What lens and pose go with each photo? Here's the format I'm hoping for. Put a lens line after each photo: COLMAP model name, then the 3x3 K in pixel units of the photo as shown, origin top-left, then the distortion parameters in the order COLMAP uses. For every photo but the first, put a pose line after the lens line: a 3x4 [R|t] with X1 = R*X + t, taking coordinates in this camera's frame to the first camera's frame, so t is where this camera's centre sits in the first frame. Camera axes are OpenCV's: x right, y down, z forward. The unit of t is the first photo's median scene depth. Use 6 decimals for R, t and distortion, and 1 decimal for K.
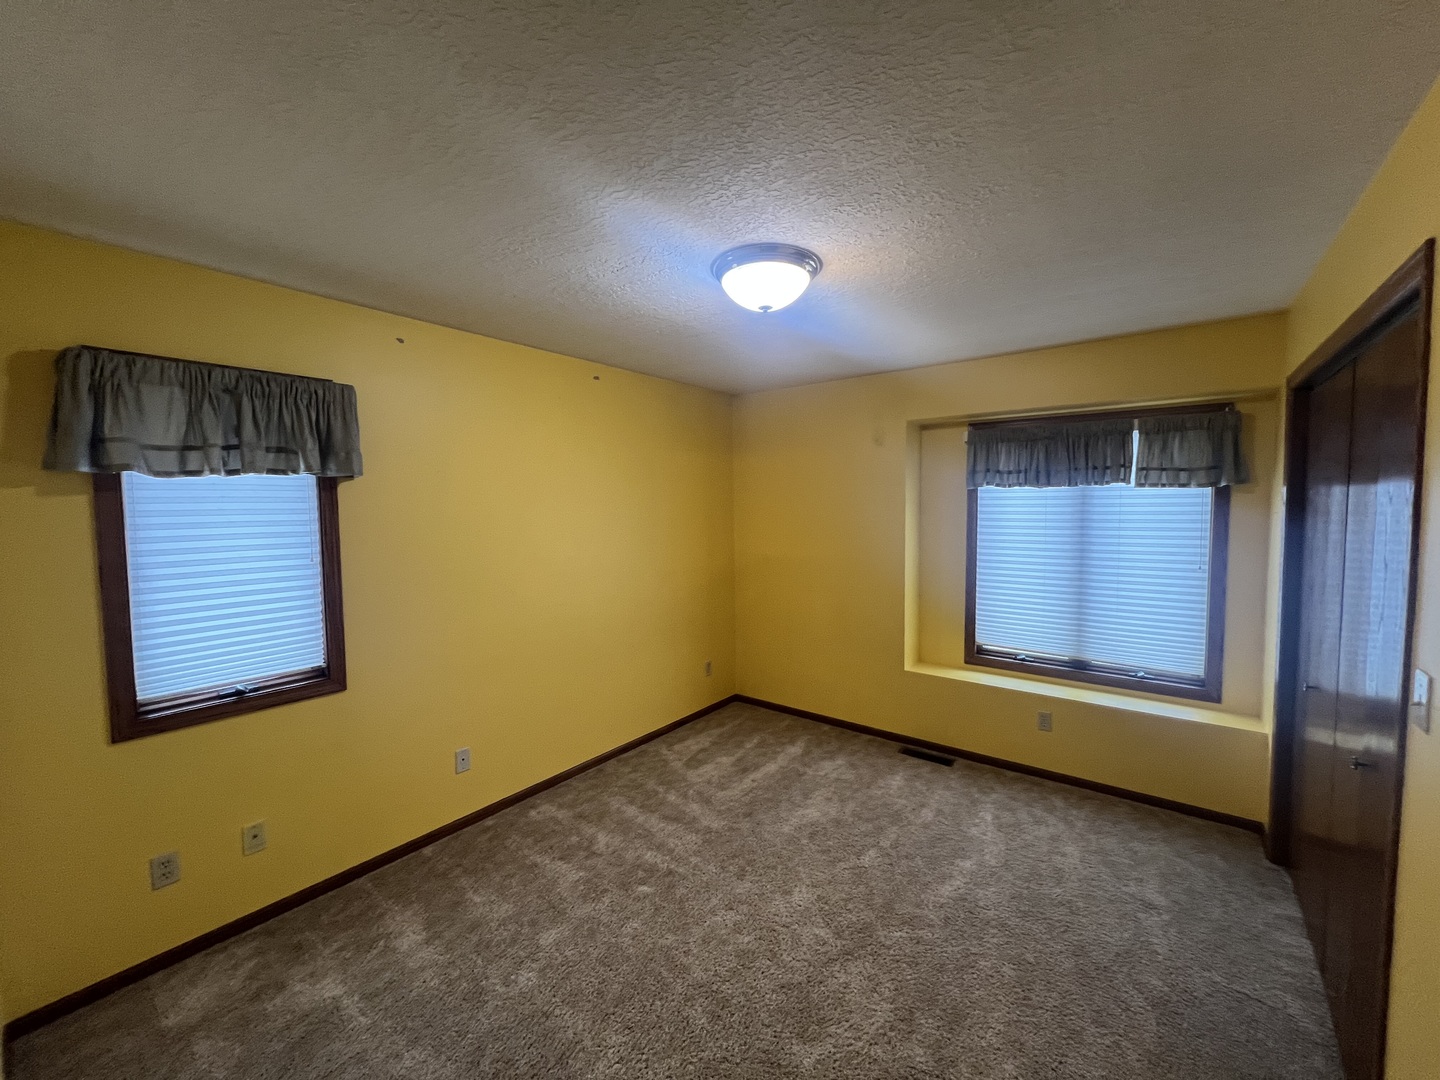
lens RADIAL K [[575.0, 0, 712.6], [0, 575.0, 538.6], [0, 0, 1]] dist [-0.001231, -0.000164]
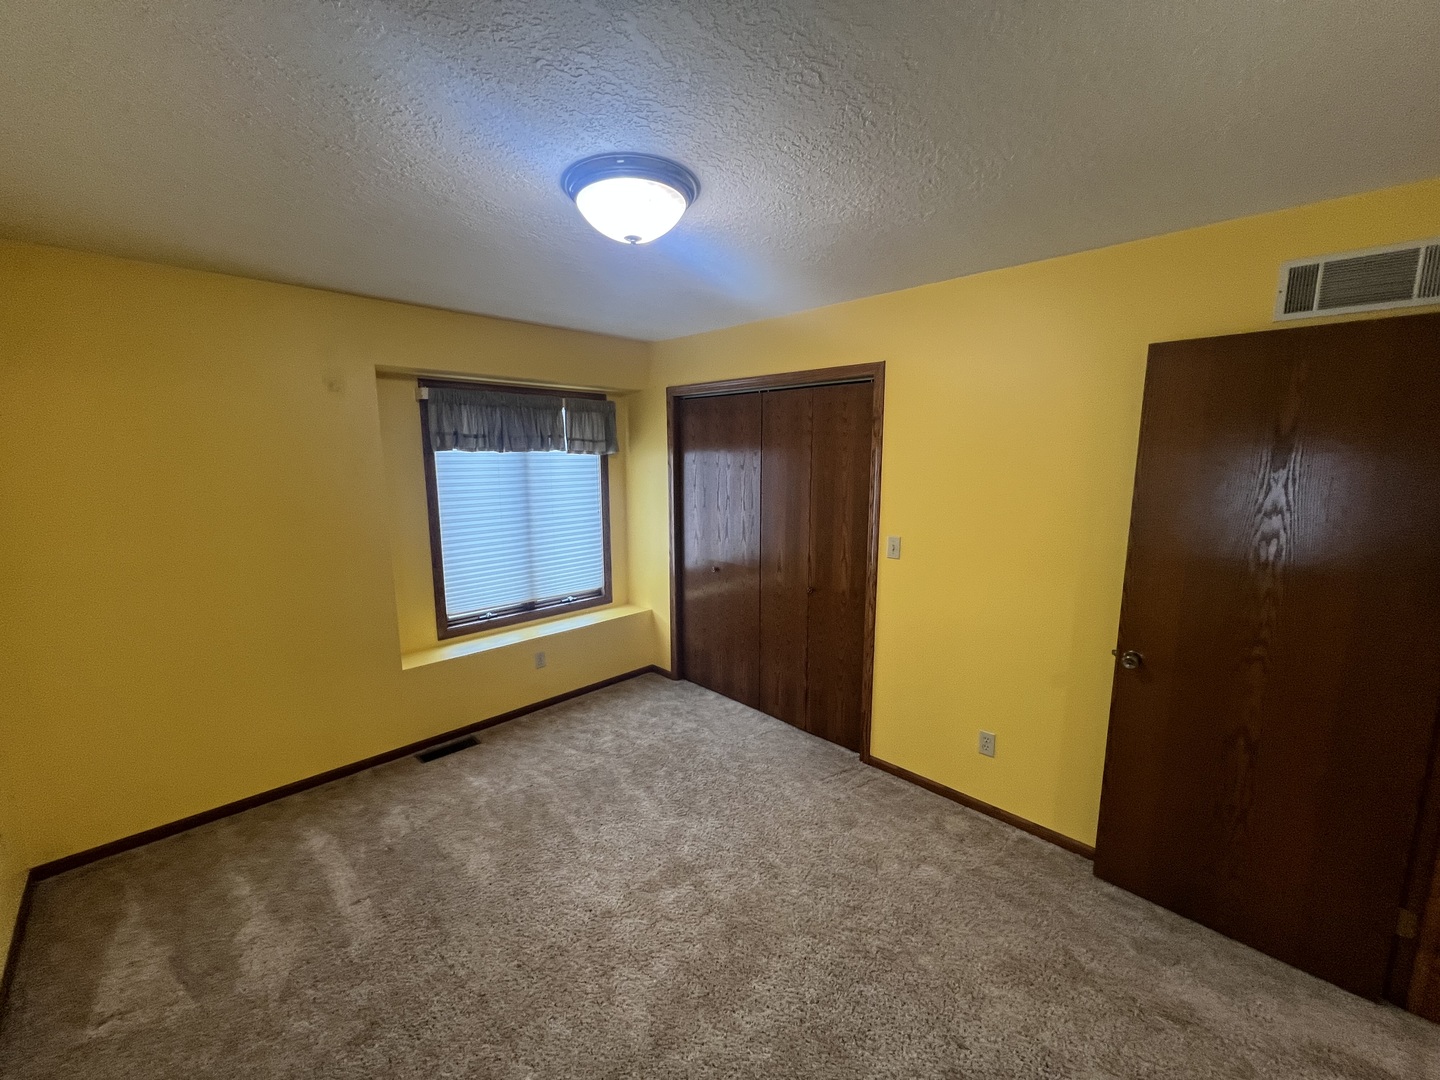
lens RADIAL K [[575.0, 0, 709.2], [0, 575.0, 534.2], [0, 0, 1]] dist [-0.001231, -0.000164]
pose [[0.130088, -0.127351, 0.983290, -0.440928], [0.073516, 0.990226, 0.118524, -0.035723], [-0.988773, 0.056869, 0.138179, 0.471399]]
